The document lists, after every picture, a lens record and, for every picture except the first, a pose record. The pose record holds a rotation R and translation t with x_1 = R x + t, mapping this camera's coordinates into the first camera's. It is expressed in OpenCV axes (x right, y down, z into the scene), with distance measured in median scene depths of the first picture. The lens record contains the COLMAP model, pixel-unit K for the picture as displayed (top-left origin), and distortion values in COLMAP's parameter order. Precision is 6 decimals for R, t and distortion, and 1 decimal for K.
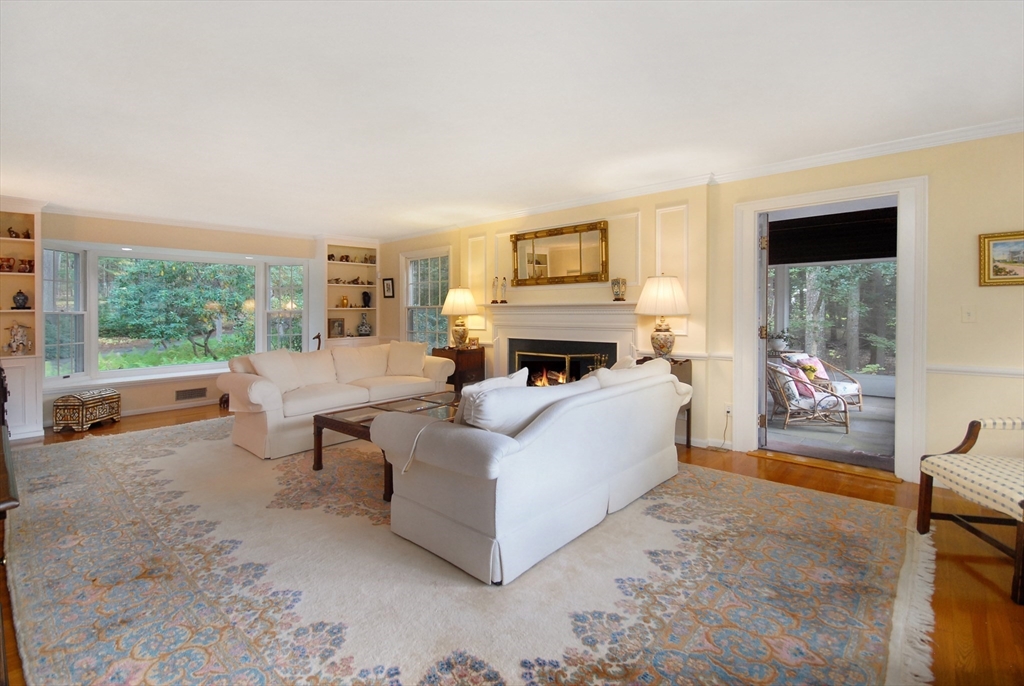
lens RADIAL K [[466.6, 0, 507.0], [0, 466.6, 302.4], [0, 0, 1]] dist [-0.010572, -0.000147]
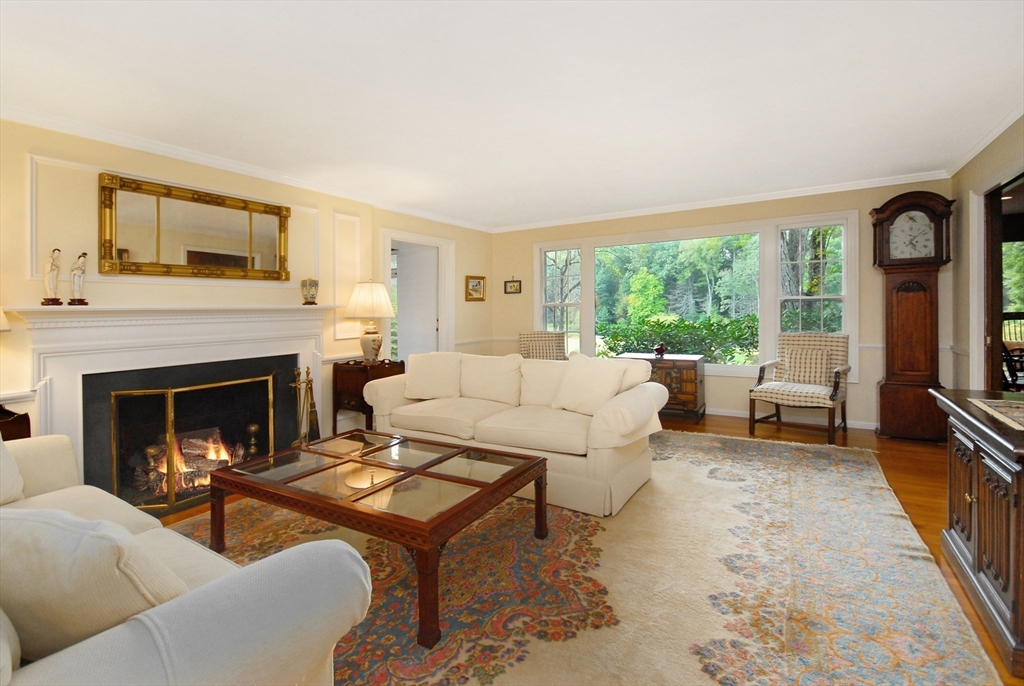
lens RADIAL K [[454.7, 0, 510.5], [0, 454.7, 321.9], [0, 0, 1]] dist [-0.011692, -0.000119]
pose [[-0.150452, -0.007933, 0.988585, -0.662333], [0.013396, 0.999860, 0.010062, 0.025680], [-0.988527, 0.014757, -0.150325, 0.752789]]
